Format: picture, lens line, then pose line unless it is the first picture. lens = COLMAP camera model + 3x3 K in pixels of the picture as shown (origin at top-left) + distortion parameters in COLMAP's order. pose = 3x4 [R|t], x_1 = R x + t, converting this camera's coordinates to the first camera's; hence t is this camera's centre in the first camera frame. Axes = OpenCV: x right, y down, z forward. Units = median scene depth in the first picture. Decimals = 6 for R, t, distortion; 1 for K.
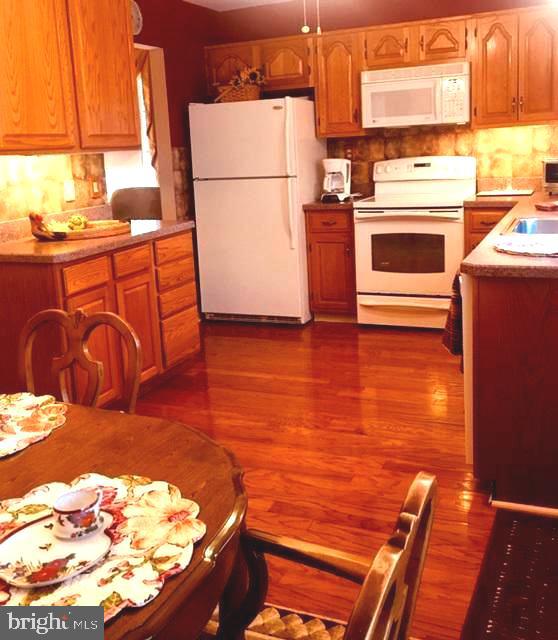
lens RADIAL K [[681.5, 0, 279.0], [0, 681.5, 320.0], [0, 0, 1]] dist [-0.072122, 0.023520]
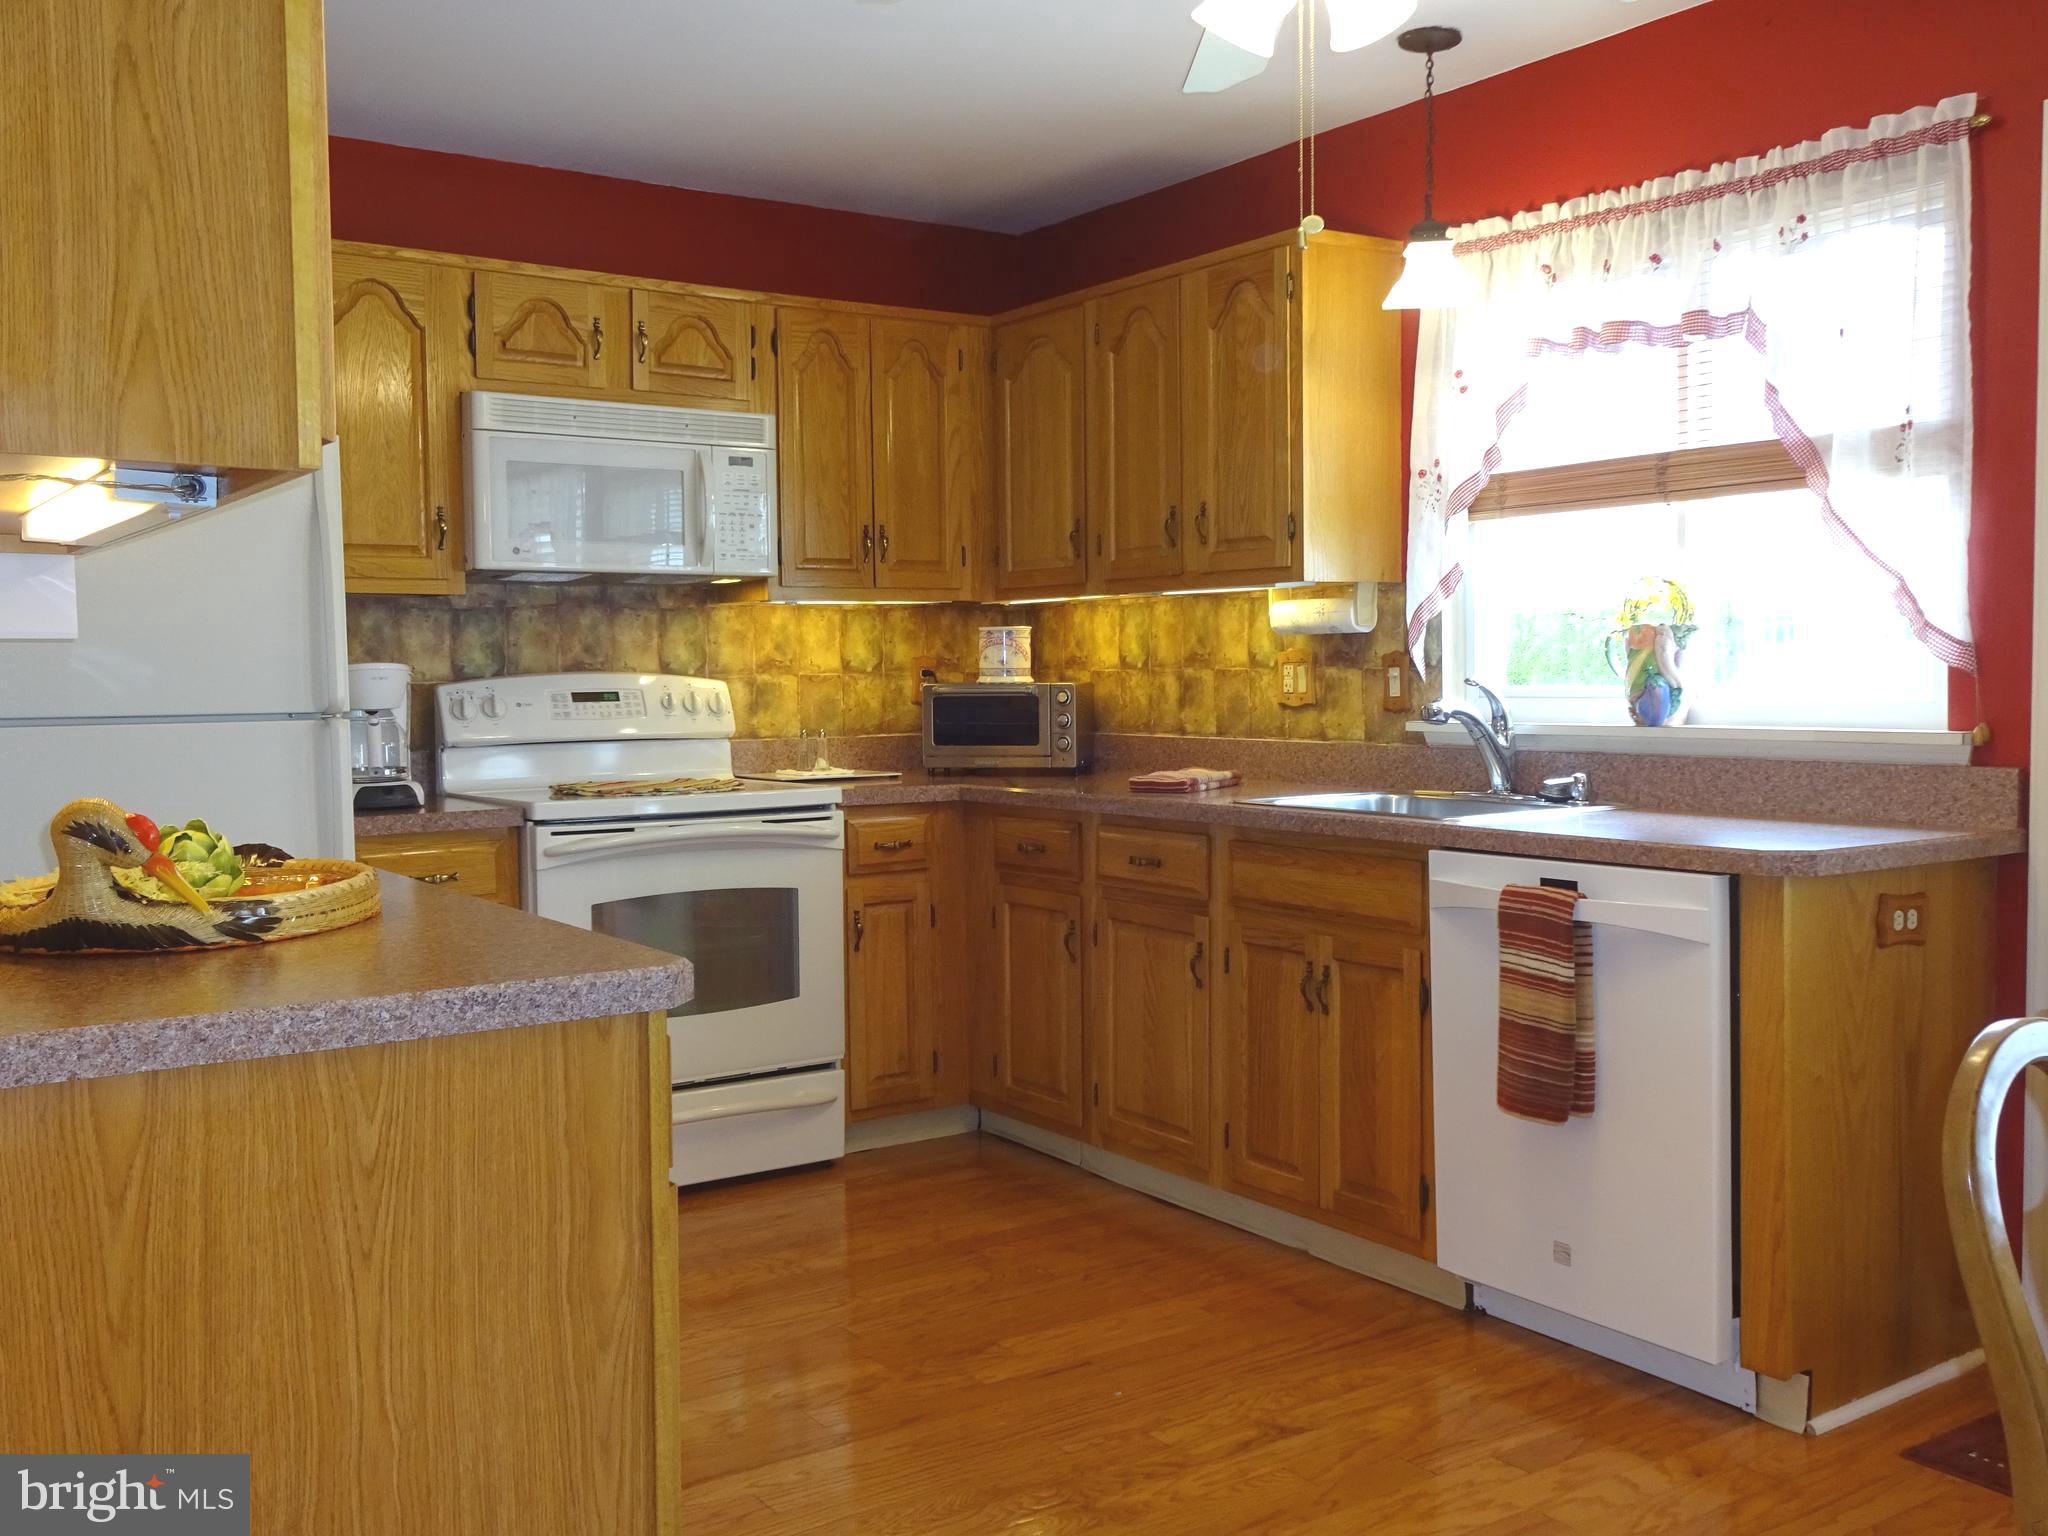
lens RADIAL K [[1880.8, 0, 1026.8], [0, 1880.8, 780.2], [0, 0, 1]] dist [0.025207, -0.009188]
pose [[0.508048, 0.006969, 0.861300, -0.501504], [0.198530, 0.972095, -0.124971, -0.034160], [-0.838137, 0.234485, 0.492487, 0.402052]]
